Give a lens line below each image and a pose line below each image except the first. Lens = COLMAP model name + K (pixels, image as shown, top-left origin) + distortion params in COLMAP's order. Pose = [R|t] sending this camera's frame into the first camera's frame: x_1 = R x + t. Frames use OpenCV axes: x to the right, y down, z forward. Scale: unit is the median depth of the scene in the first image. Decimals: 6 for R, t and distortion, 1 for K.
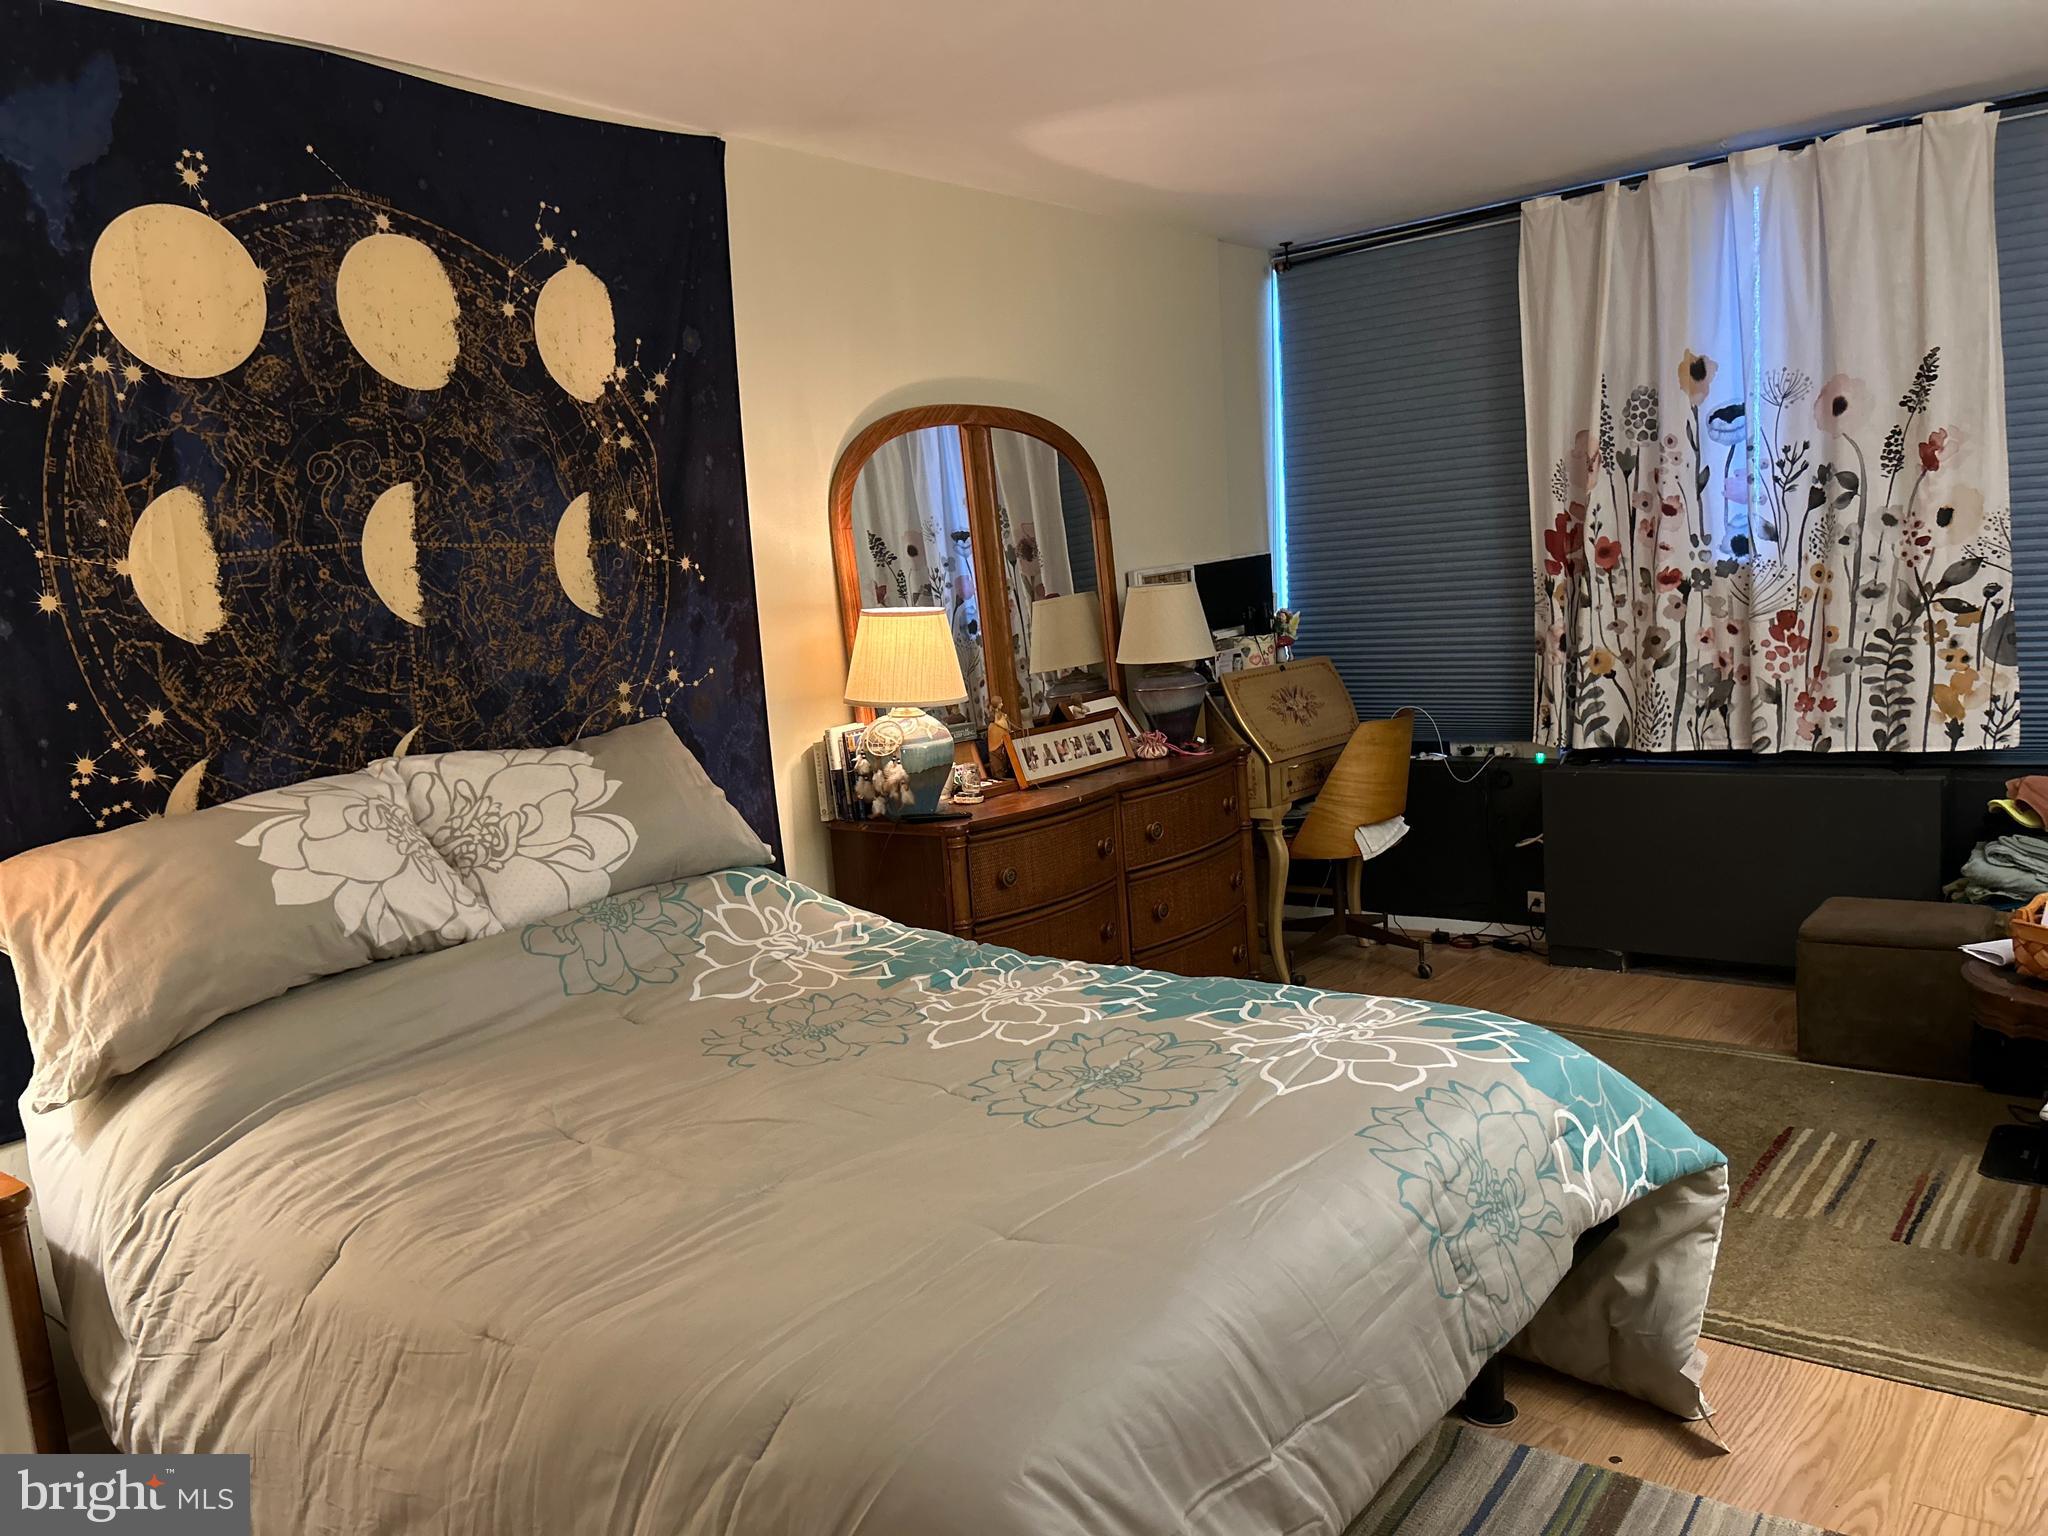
lens RADIAL K [[1513.7, 0, 985.8], [0, 1513.7, 754.9], [0, 0, 1]] dist [0.067706, -0.082191]
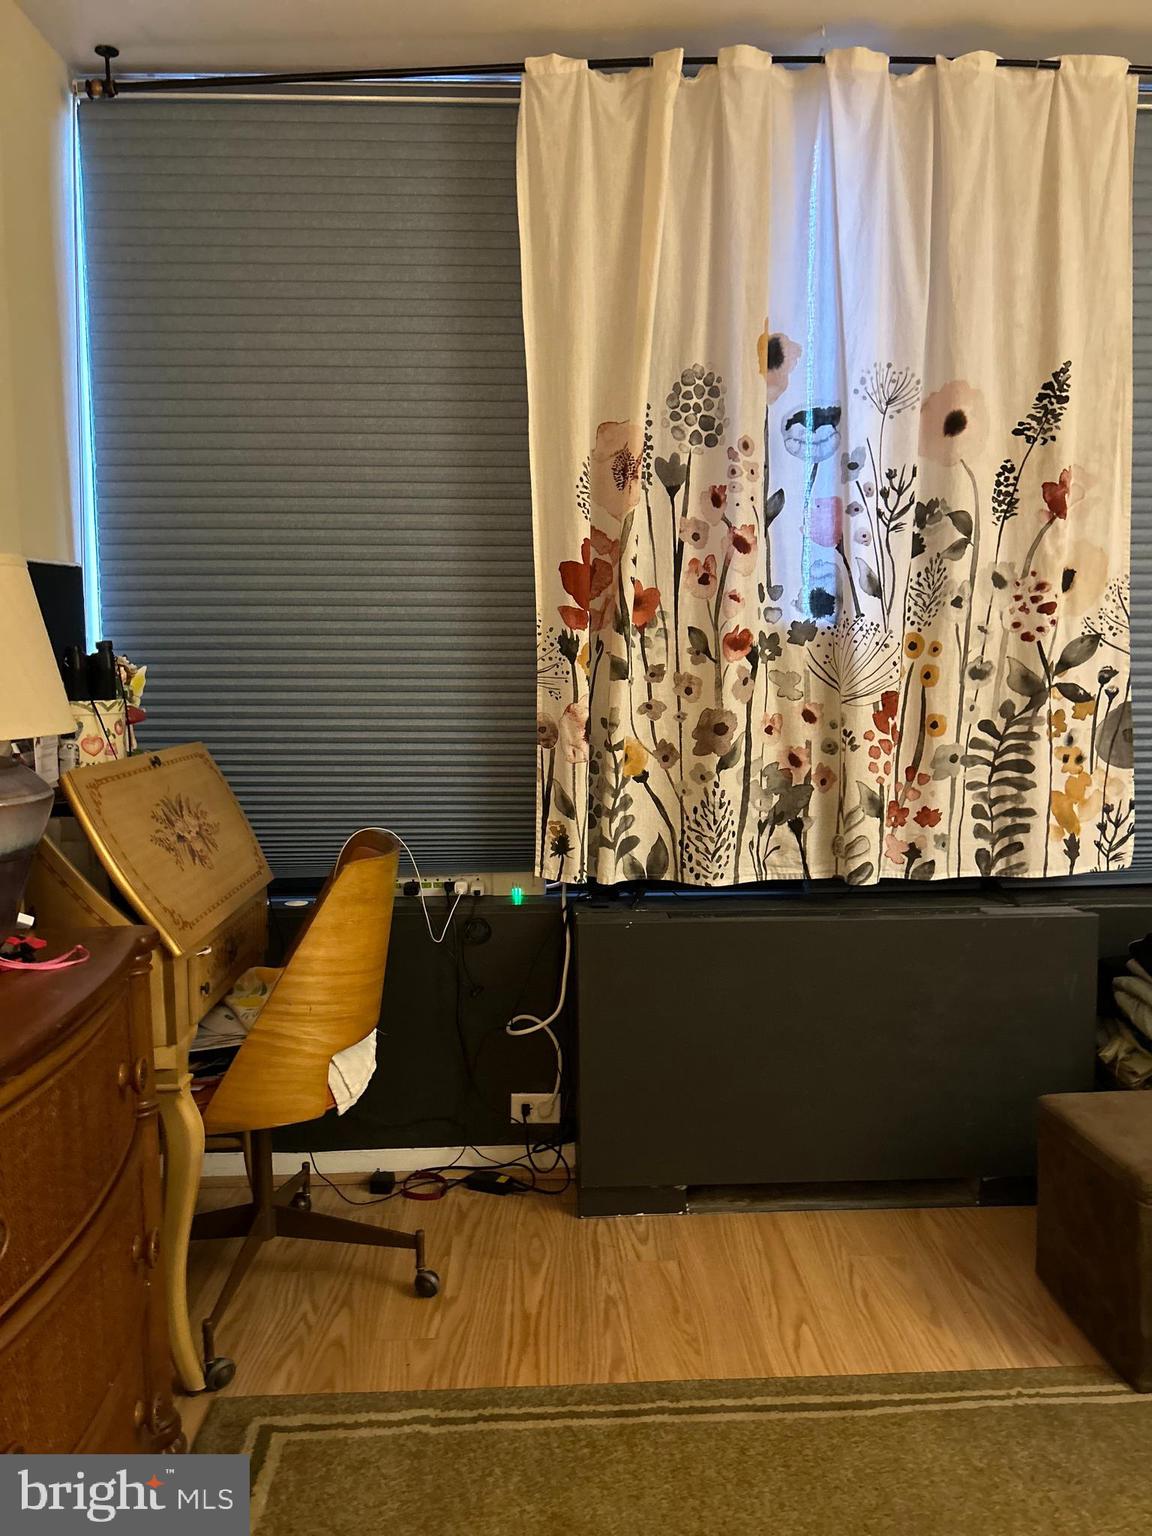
lens RADIAL K [[1135.3, 0, 575.5], [0, 1135.3, 777.9], [0, 0, 1]] dist [0.067706, -0.082191]
pose [[0.735384, 0.002507, 0.677646, 0.035075], [0.032047, 0.998746, -0.038472, -0.036035], [-0.676892, 0.050008, 0.734381, 0.695761]]
